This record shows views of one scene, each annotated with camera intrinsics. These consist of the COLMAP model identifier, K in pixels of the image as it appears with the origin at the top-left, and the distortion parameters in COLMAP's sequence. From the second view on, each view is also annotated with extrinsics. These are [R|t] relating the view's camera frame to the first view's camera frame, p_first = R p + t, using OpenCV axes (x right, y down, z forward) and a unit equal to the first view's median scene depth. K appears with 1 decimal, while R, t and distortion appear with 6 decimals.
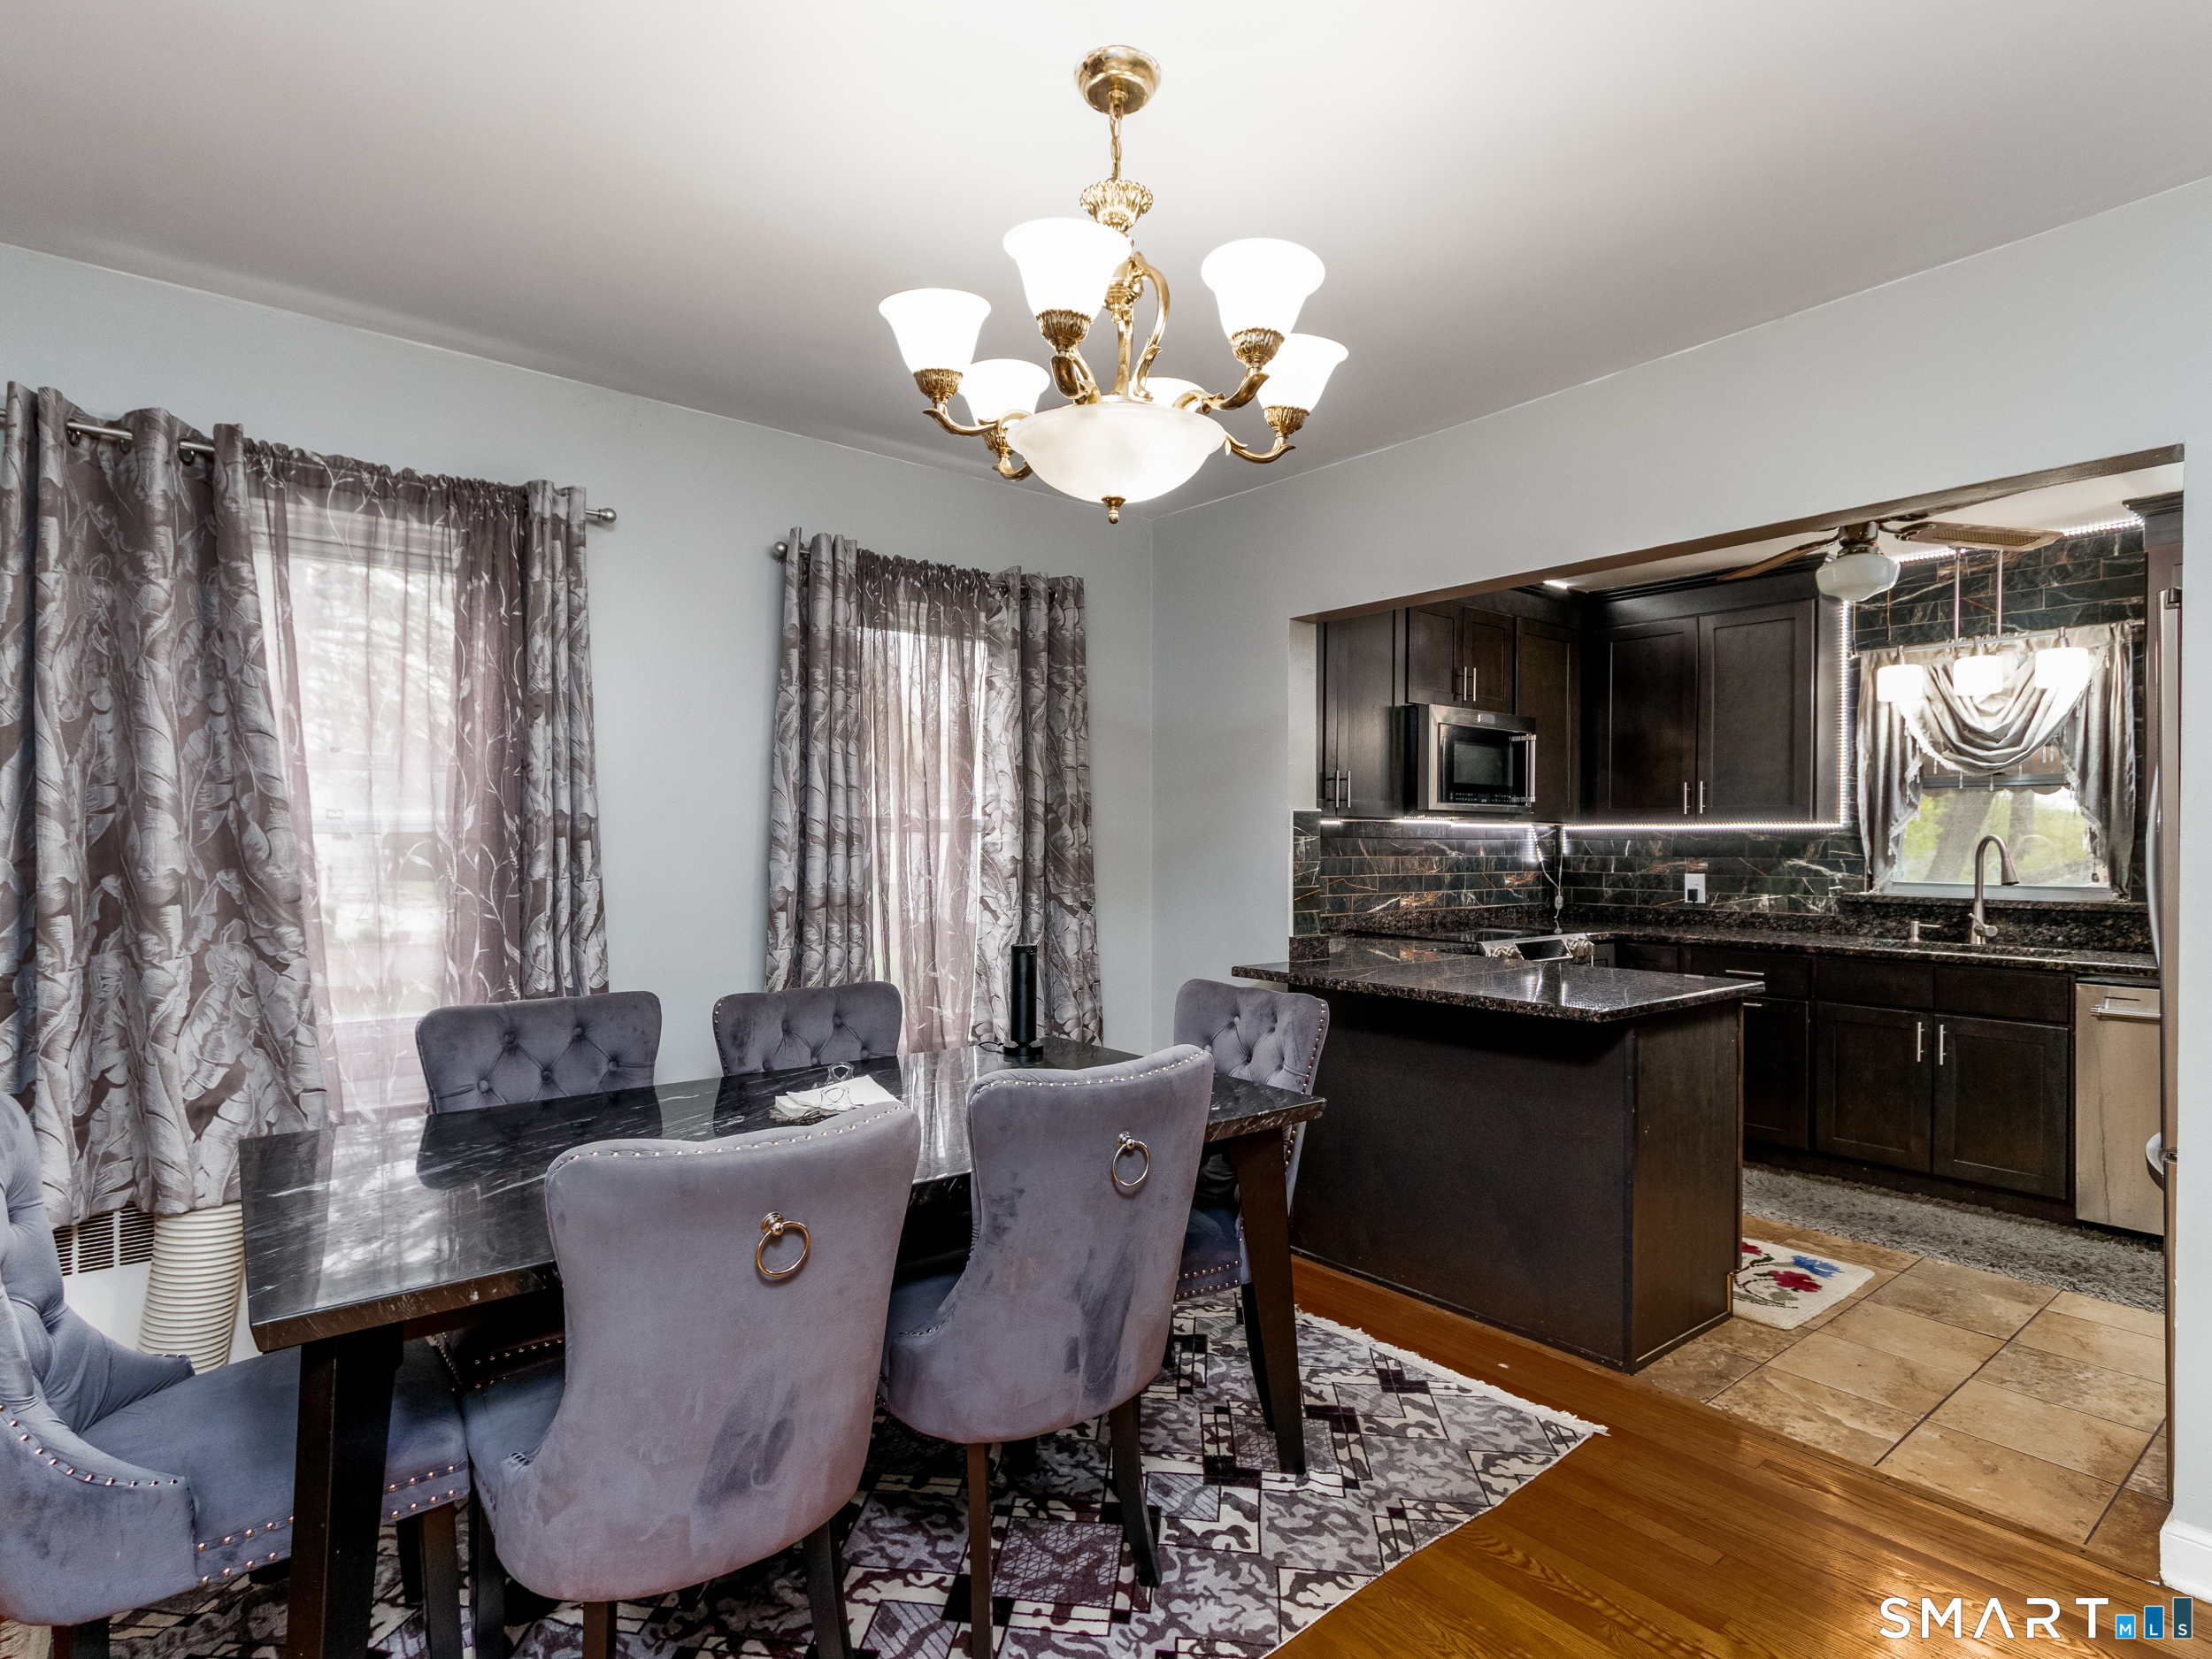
lens RADIAL K [[1139.9, 0, 1094.4], [0, 1139.9, 846.0], [0, 0, 1]] dist [0.024085, -0.014785]
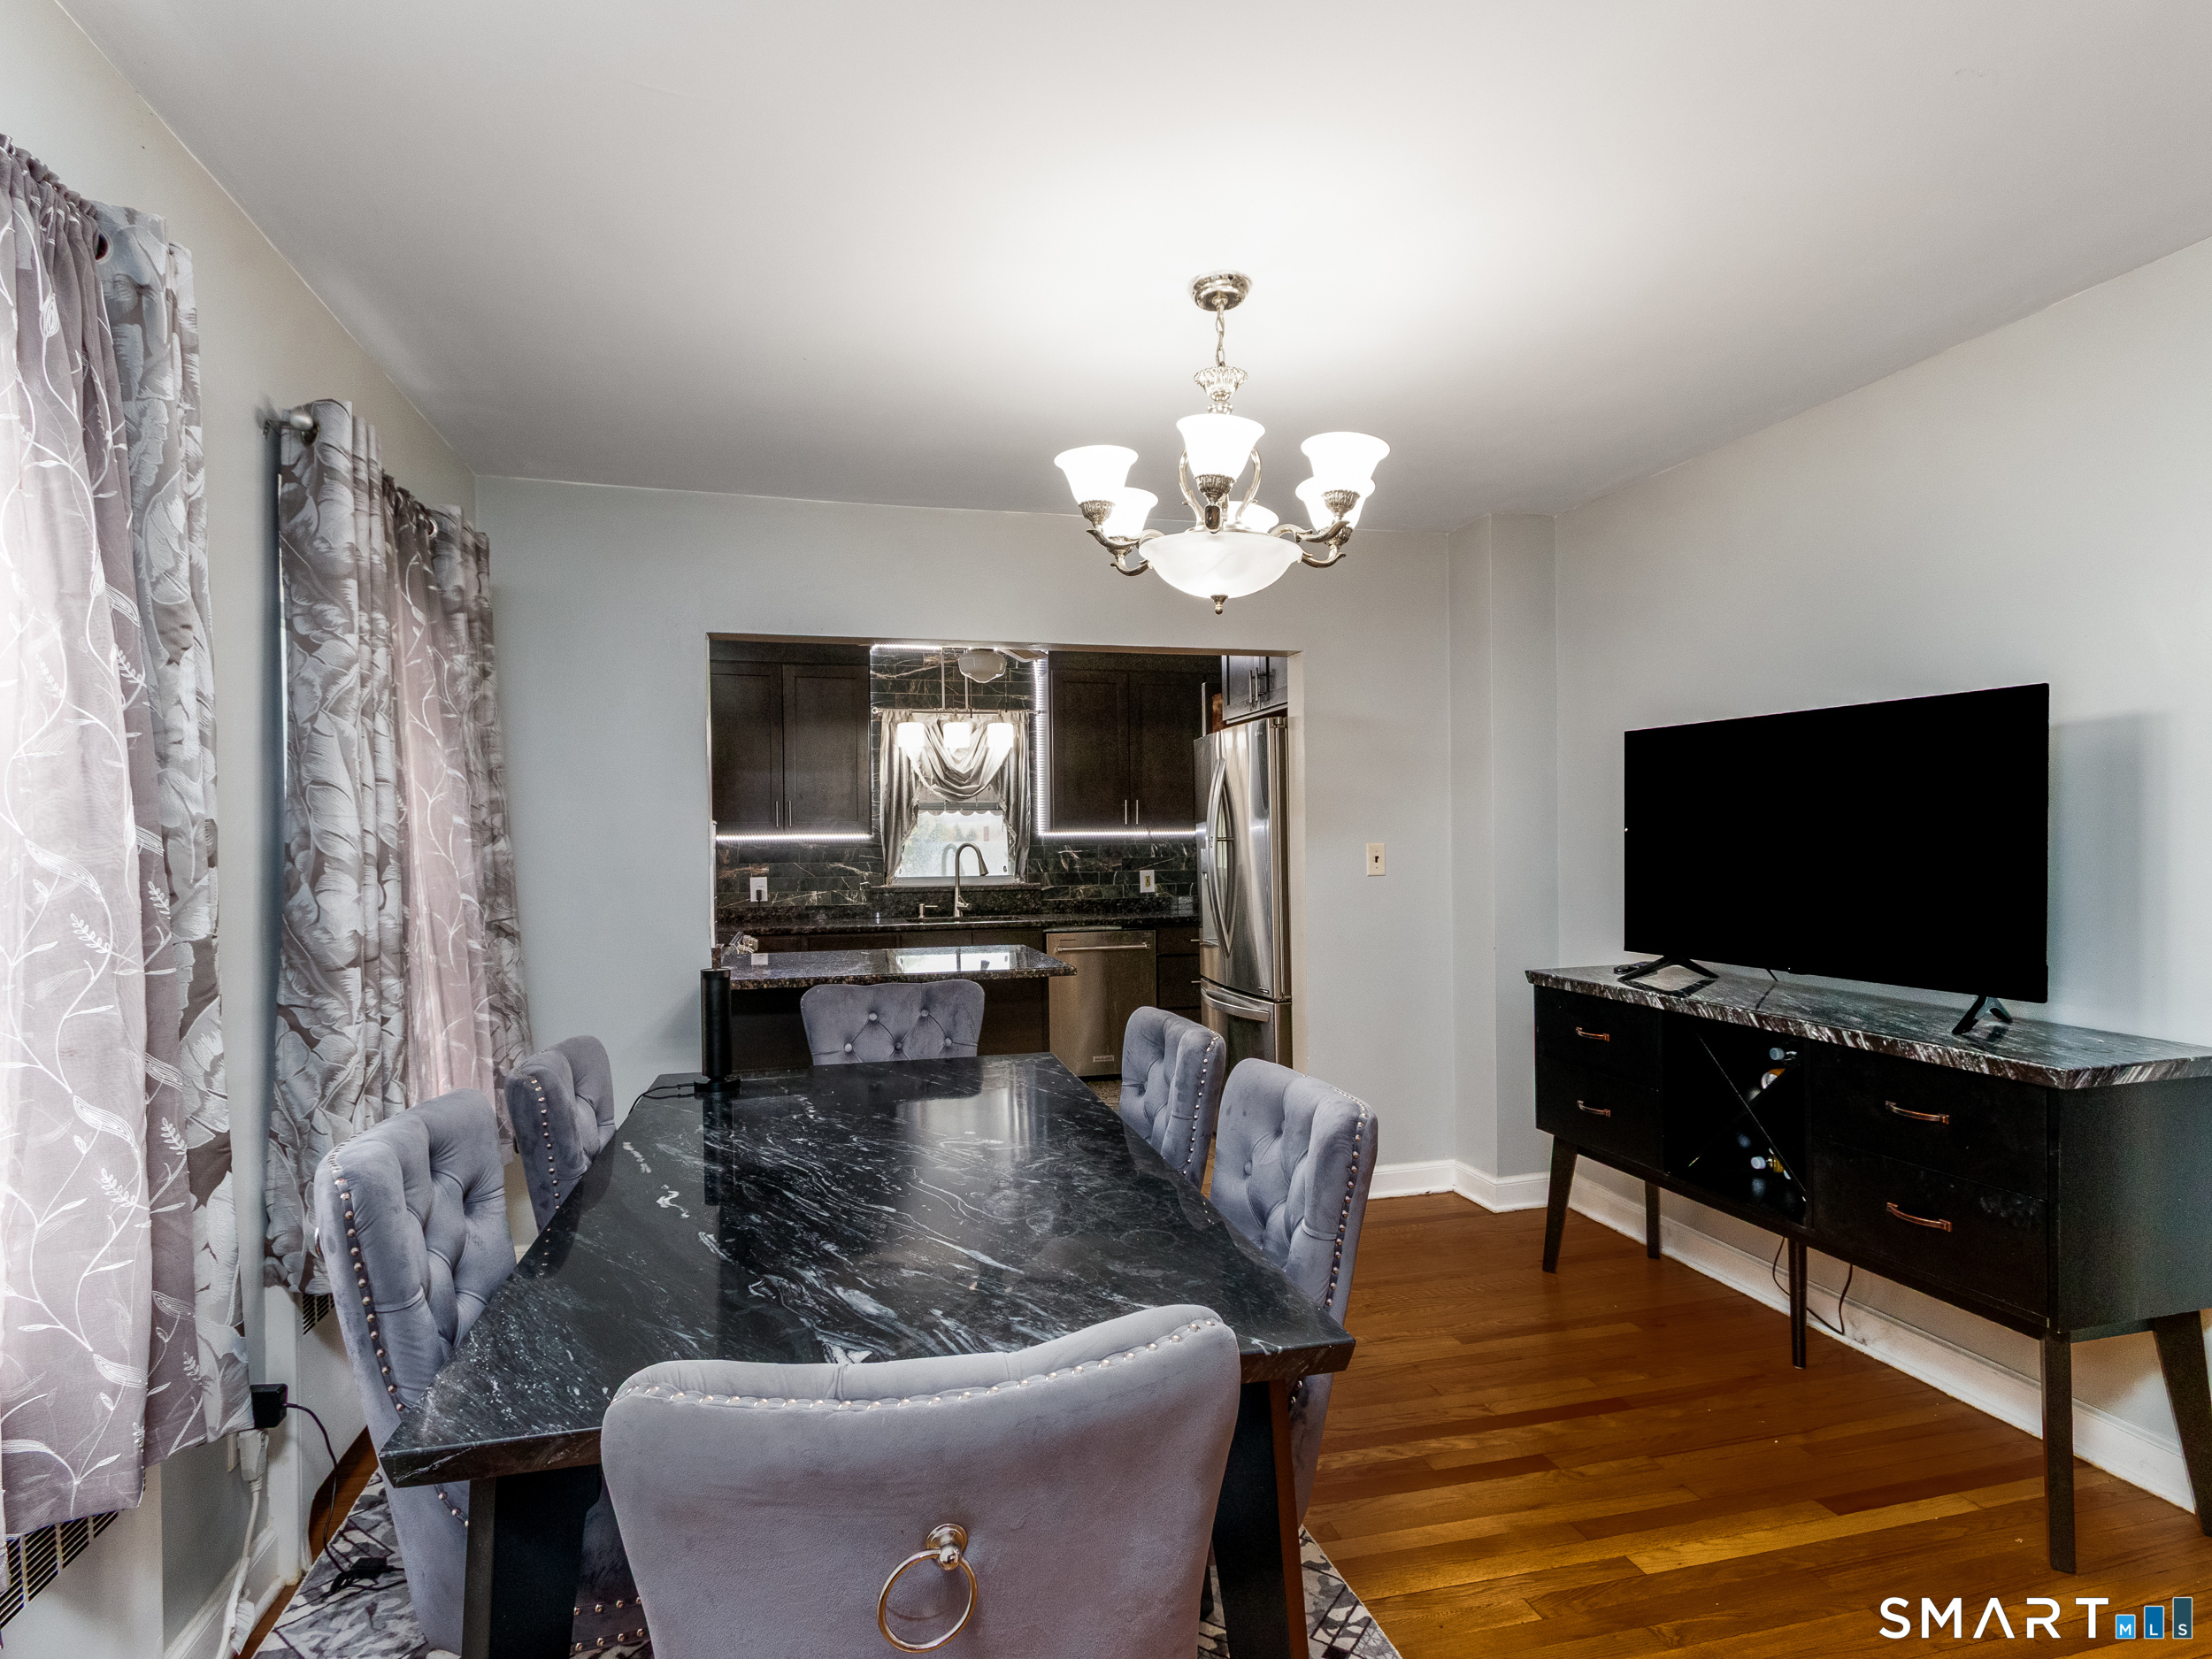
lens RADIAL K [[1139.9, 0, 1094.4], [0, 1139.9, 846.0], [0, 0, 1]] dist [0.024085, -0.014785]
pose [[0.427758, -0.014558, 0.903776, -0.449158], [0.016001, 0.999836, 0.008532, -0.014193], [-0.903751, 0.010811, 0.427921, 0.195826]]
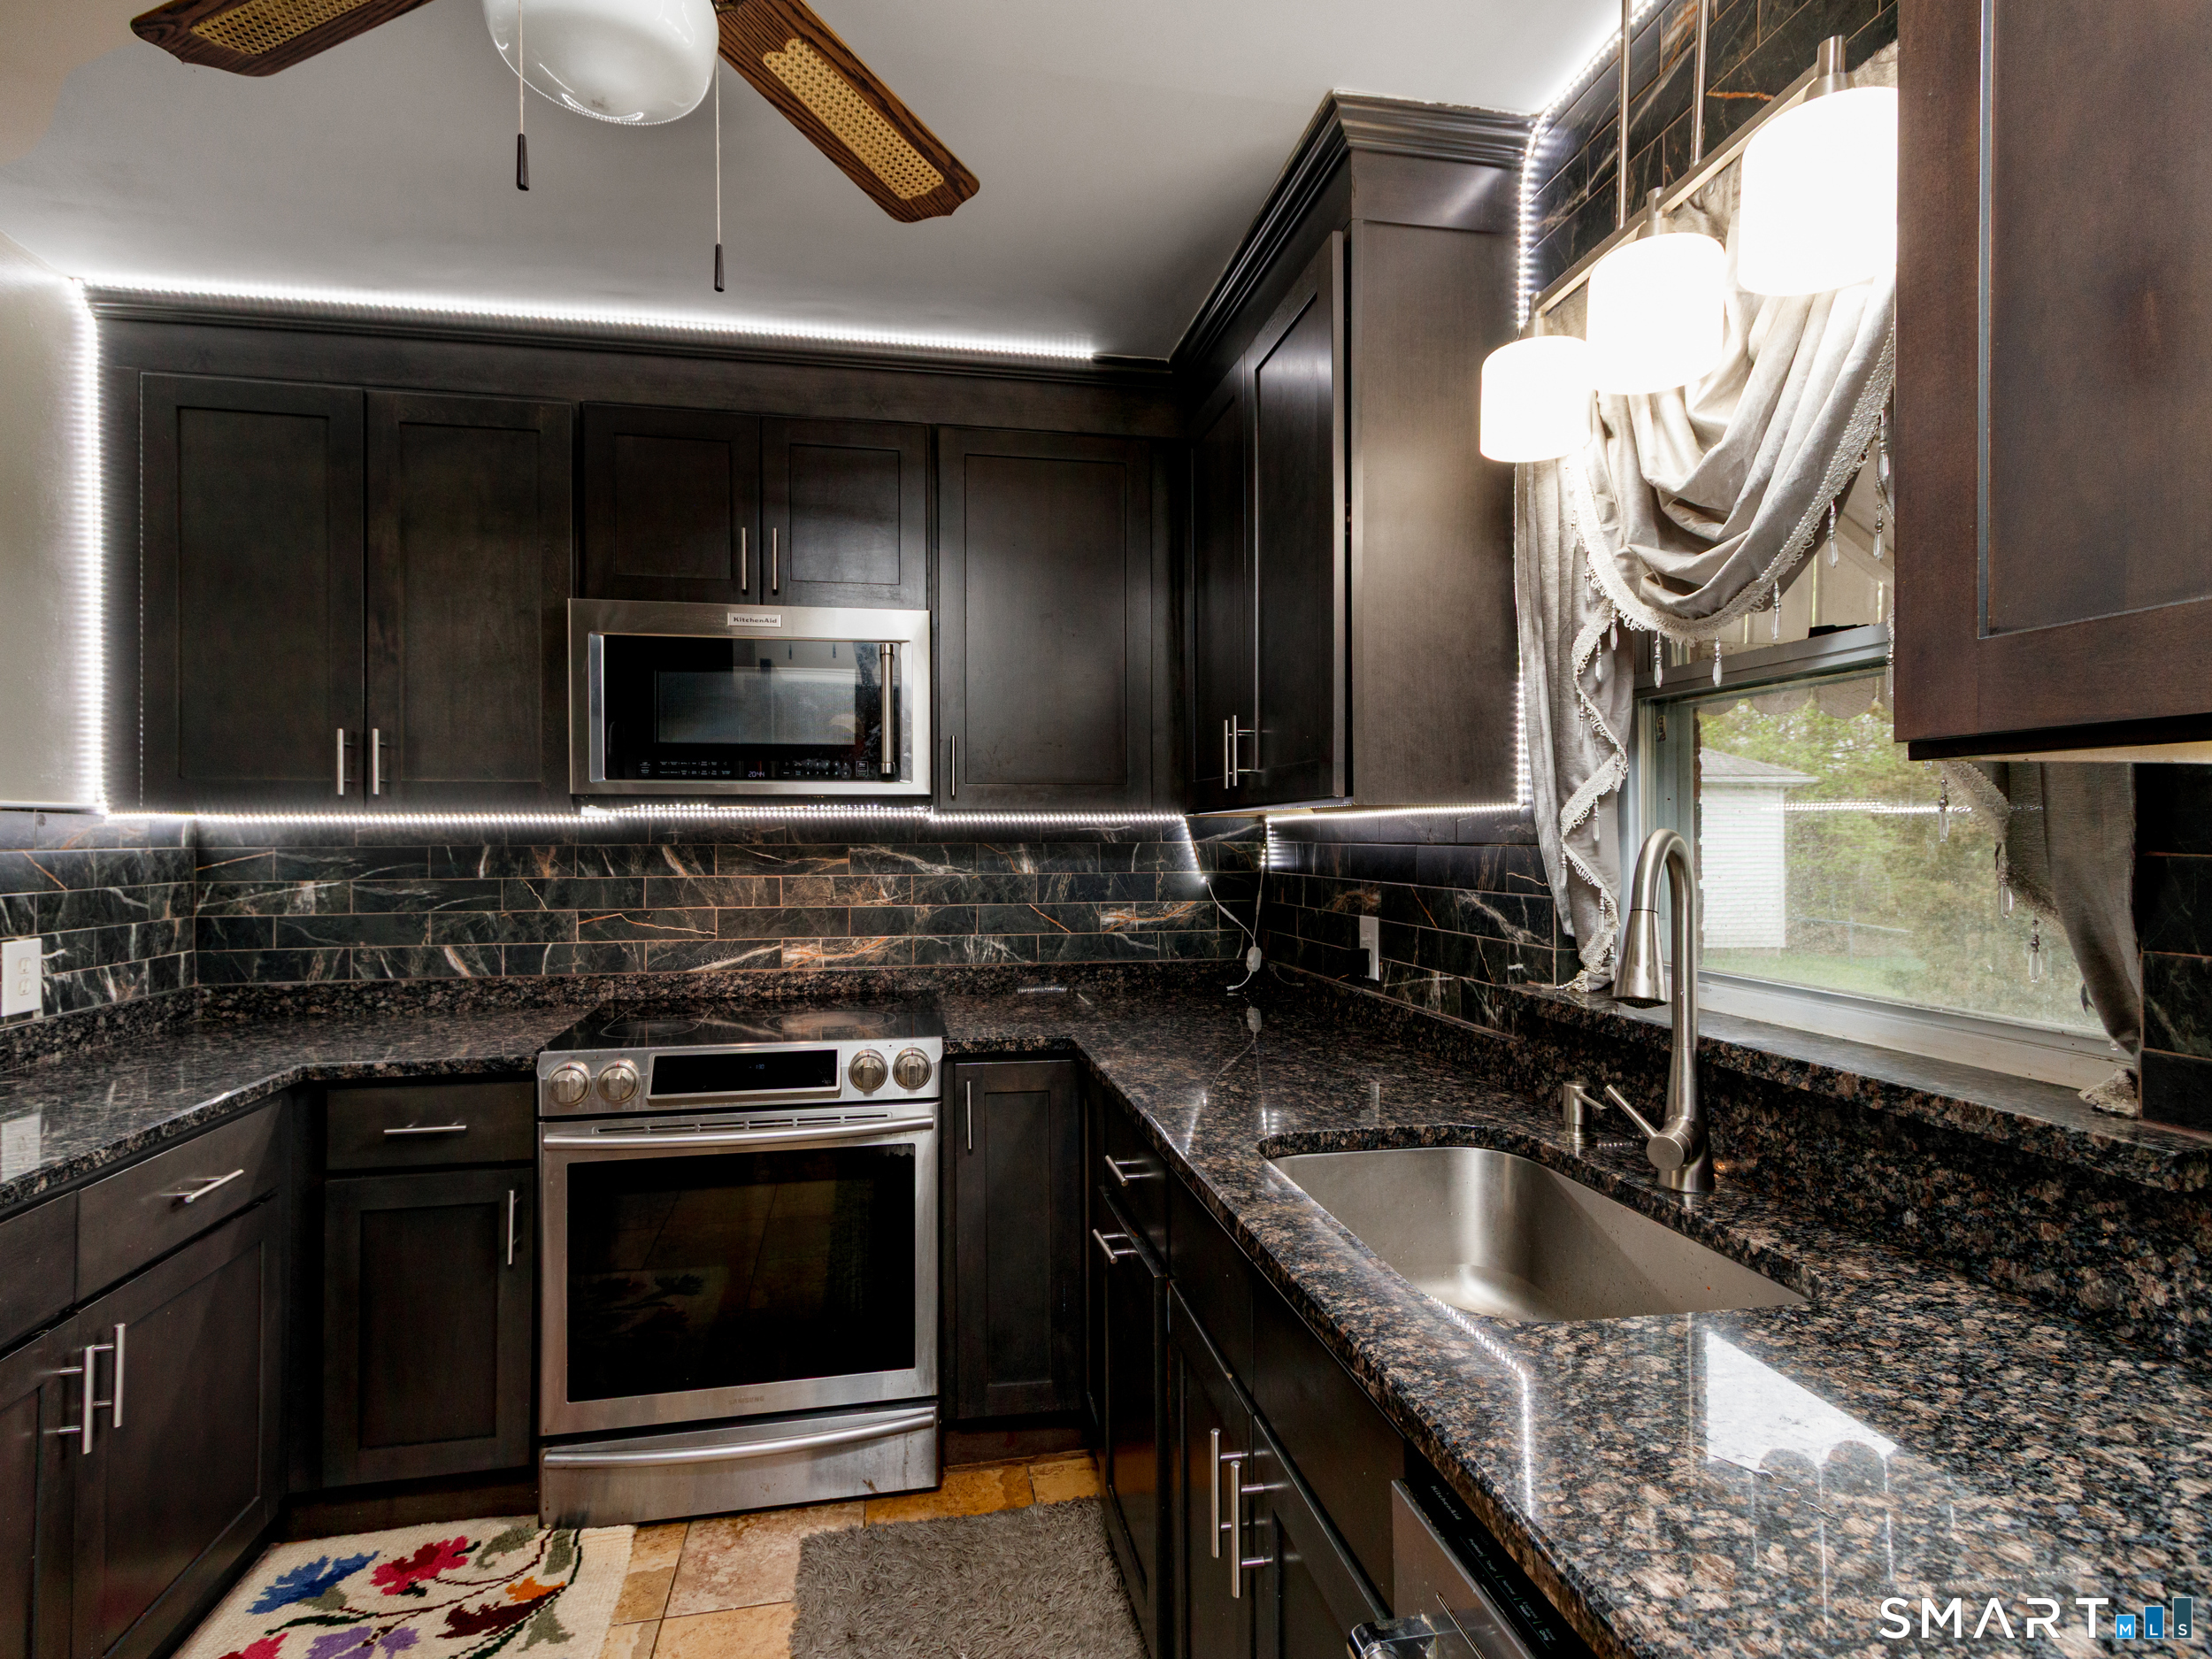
lens RADIAL K [[1132.3, 0, 1091.3], [0, 1132.3, 835.0], [0, 0, 1]] dist [0.026574, -0.002430]
pose [[0.881400, -0.007991, -0.472303, 0.719349], [0.005748, 0.999964, -0.006191, -0.007084], [0.472336, 0.002742, 0.881414, 0.607550]]
